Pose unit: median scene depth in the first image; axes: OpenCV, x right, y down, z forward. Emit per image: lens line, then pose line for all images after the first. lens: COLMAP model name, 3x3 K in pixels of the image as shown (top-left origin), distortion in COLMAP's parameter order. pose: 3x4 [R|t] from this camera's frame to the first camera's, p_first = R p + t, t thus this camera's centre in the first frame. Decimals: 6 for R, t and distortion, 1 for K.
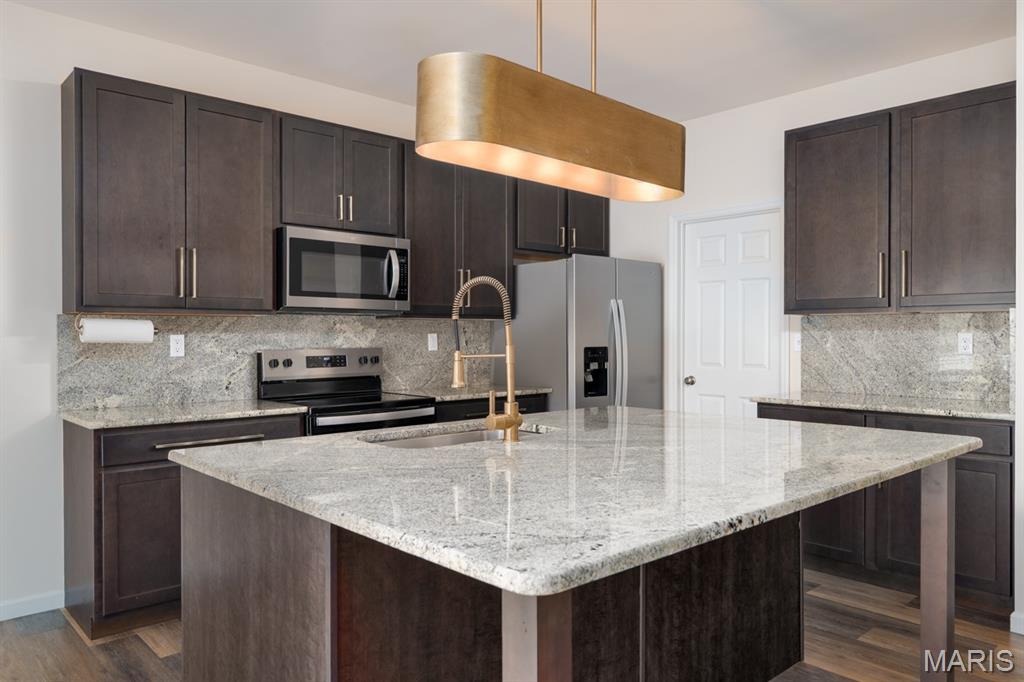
lens RADIAL K [[717.8, 0, 512.3], [0, 717.8, 337.2], [0, 0, 1]] dist [-0.001030, 0.005358]
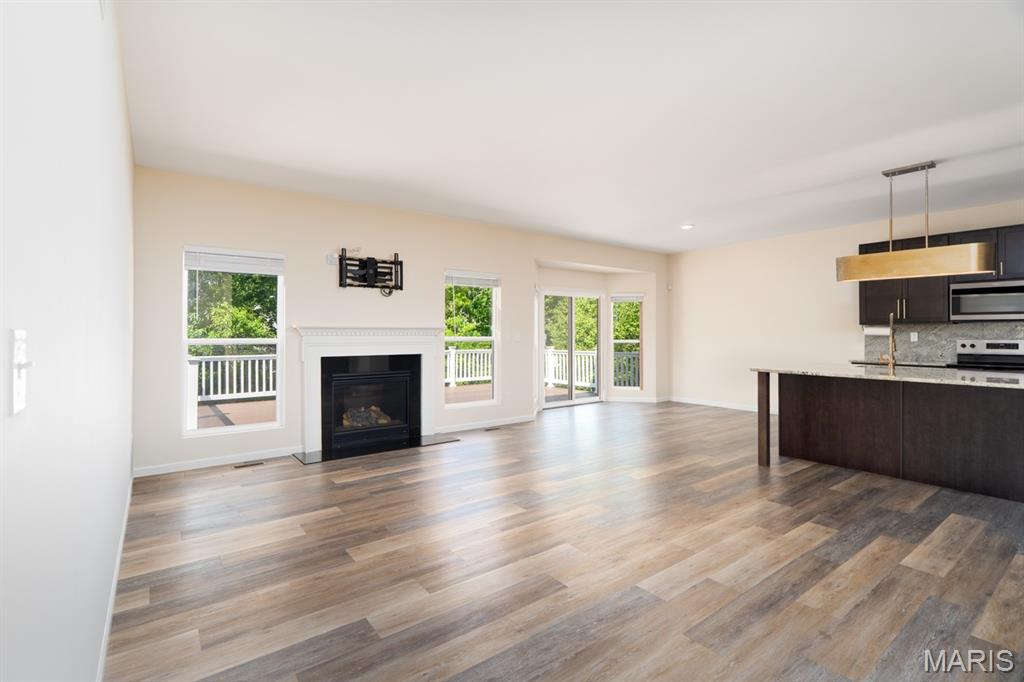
lens RADIAL K [[468.5, 0, 516.8], [0, 468.5, 332.8], [0, 0, 1]] dist [-0.002601, 0.001704]
pose [[-0.085031, 0.001347, -0.996377, 1.257100], [-0.001331, 0.999998, 0.001465, -0.002912], [0.996377, 0.001451, -0.085029, -0.228225]]
